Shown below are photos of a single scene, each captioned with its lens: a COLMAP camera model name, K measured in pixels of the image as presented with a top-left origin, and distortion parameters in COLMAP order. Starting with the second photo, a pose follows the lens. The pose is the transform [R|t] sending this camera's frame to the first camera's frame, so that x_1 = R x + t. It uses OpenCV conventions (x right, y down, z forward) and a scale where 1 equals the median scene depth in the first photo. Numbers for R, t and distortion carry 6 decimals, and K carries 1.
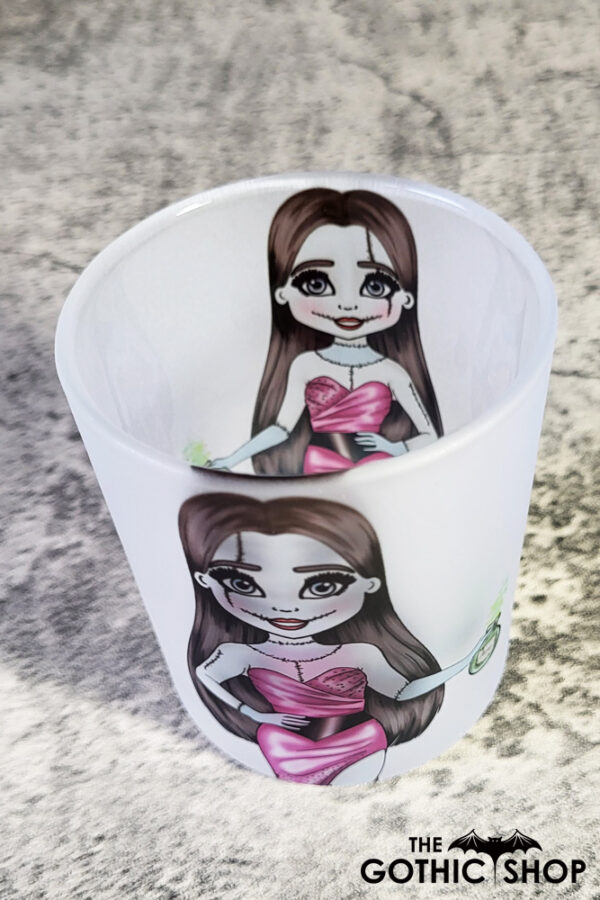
lens RADIAL K [[765.9, 0, 300.9], [0, 765.9, 475.1], [0, 0, 1]] dist [-0.001245, 0.001467]
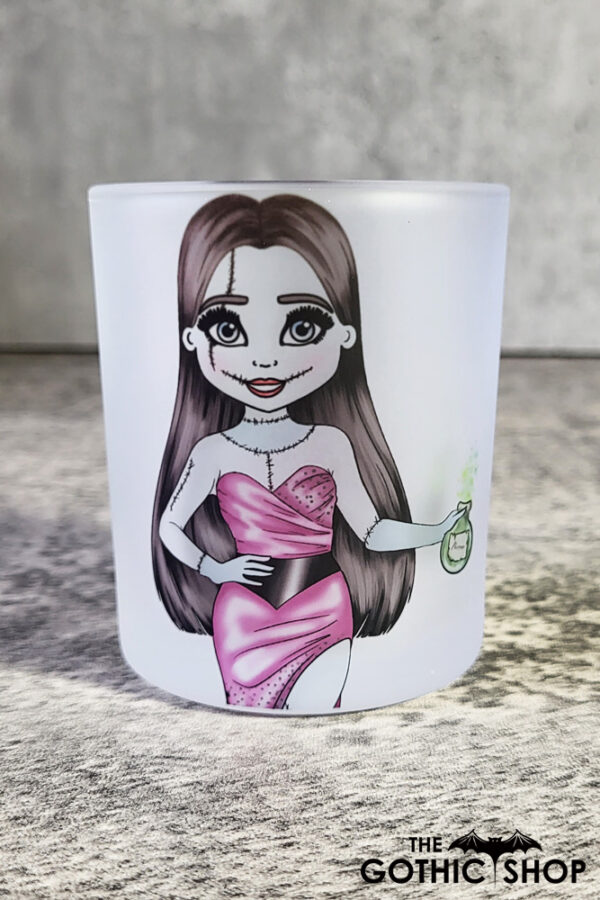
lens RADIAL K [[769.6, 0, 283.7], [0, 769.6, 447.8], [0, 0, 1]] dist [0.002580, -0.005595]
pose [[0.996447, 0.083935, -0.006885, 0.016268], [-0.078489, 0.895920, -0.437226, 0.531587], [-0.030530, 0.436213, 0.899326, 0.067926]]
